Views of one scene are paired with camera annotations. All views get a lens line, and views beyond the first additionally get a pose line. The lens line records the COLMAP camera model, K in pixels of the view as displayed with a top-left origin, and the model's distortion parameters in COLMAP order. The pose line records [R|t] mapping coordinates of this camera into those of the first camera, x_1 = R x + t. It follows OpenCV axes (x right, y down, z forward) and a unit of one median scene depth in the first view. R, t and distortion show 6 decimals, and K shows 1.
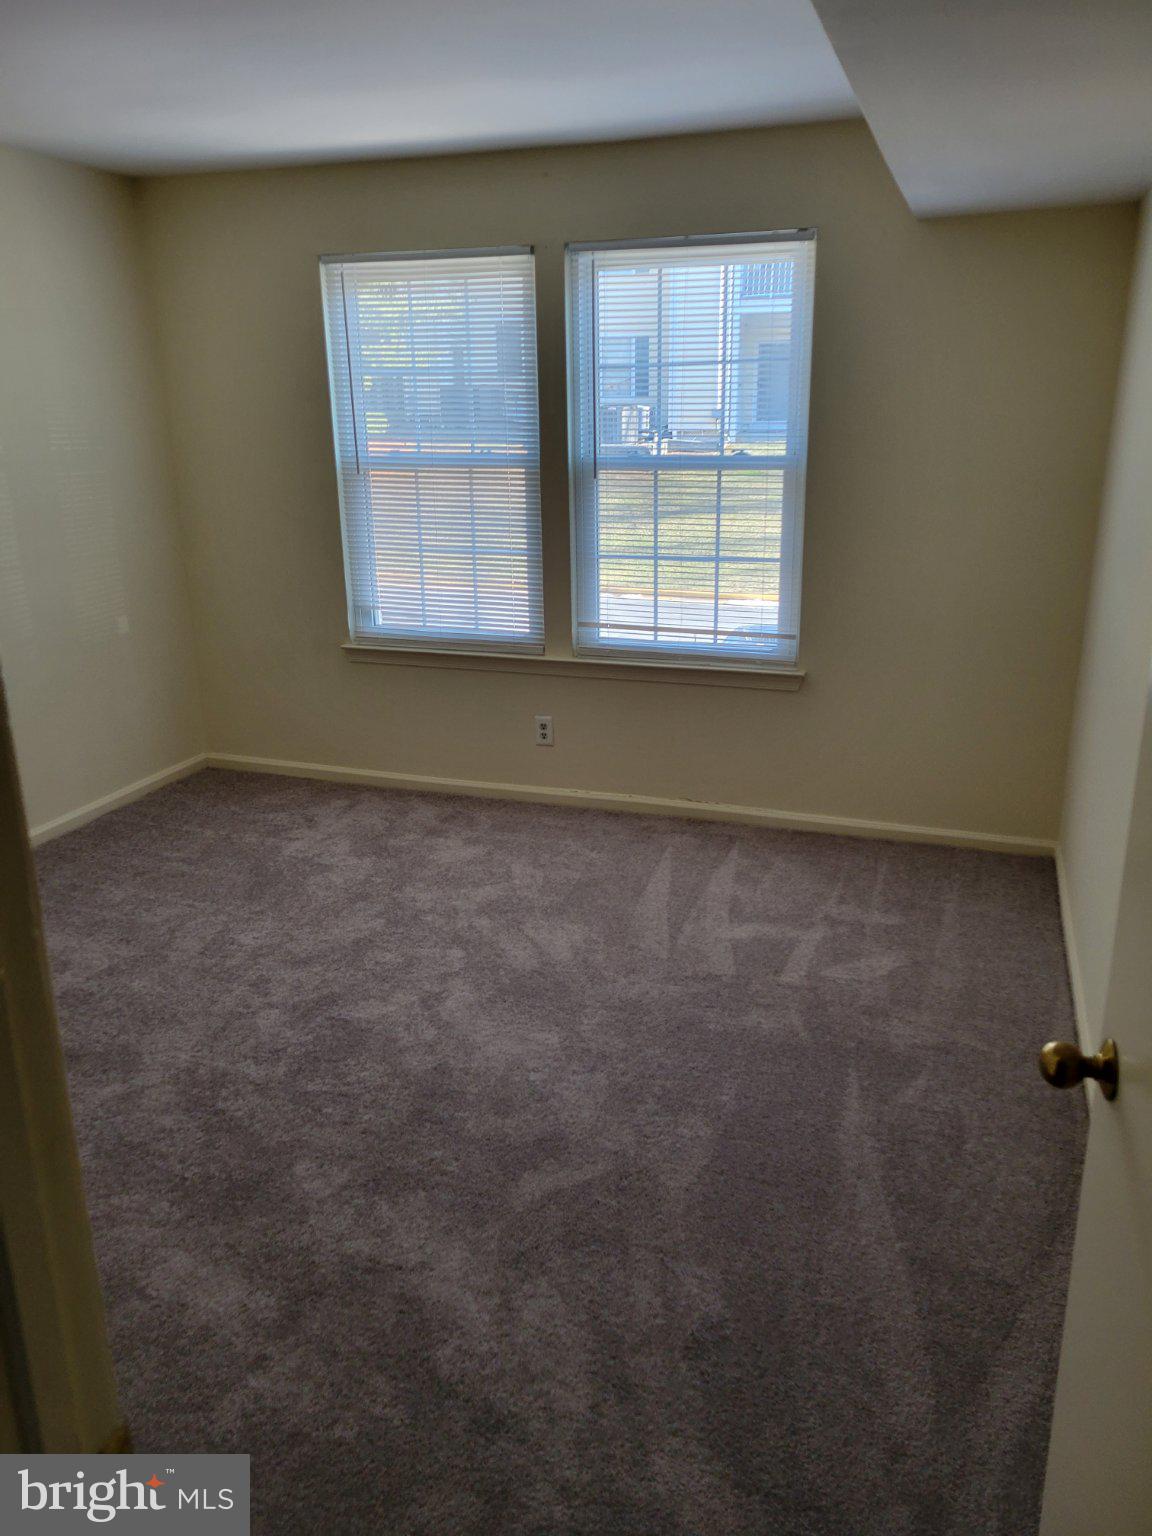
lens RADIAL K [[1172.4, 0, 595.7], [0, 1172.4, 758.1], [0, 0, 1]] dist [0.028989, -0.004485]
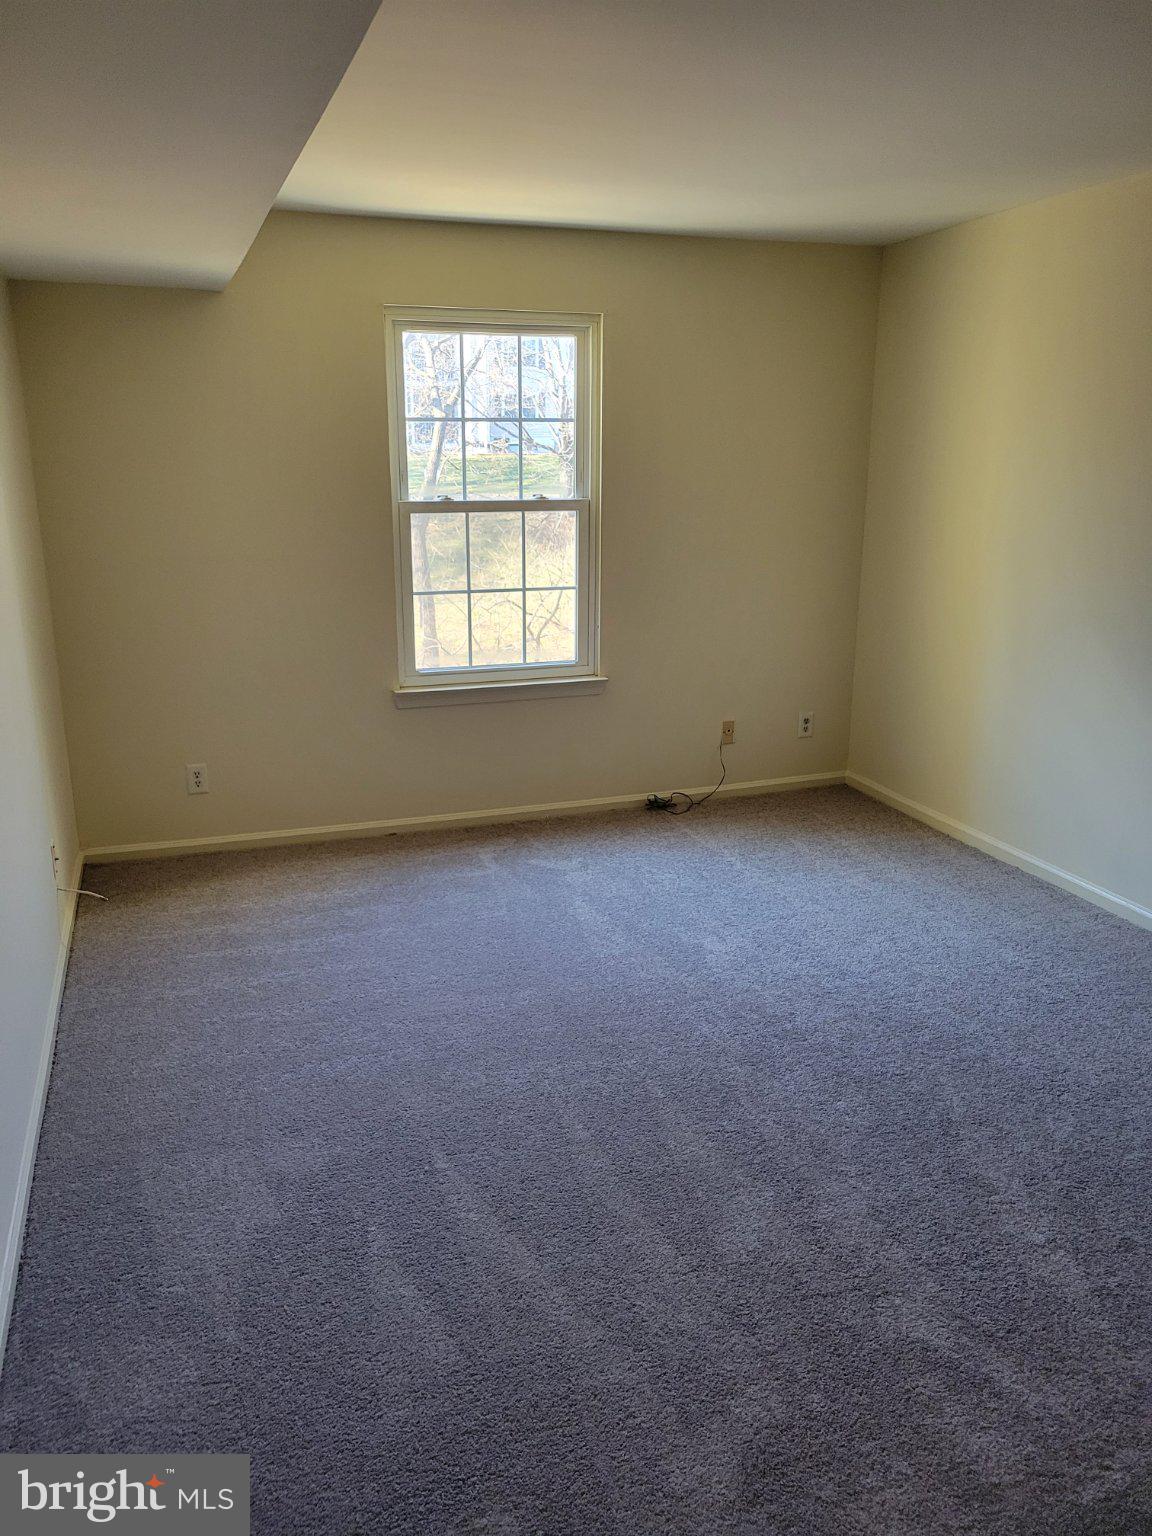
lens RADIAL K [[1147.8, 0, 557.1], [0, 1147.8, 760.5], [0, 0, 1]] dist [0.034146, -0.003399]
pose [[0.796265, -0.149781, 0.586112, -0.570580], [0.157714, 0.986757, 0.037903, -0.043404], [-0.584028, 0.062257, 0.809343, 0.086543]]
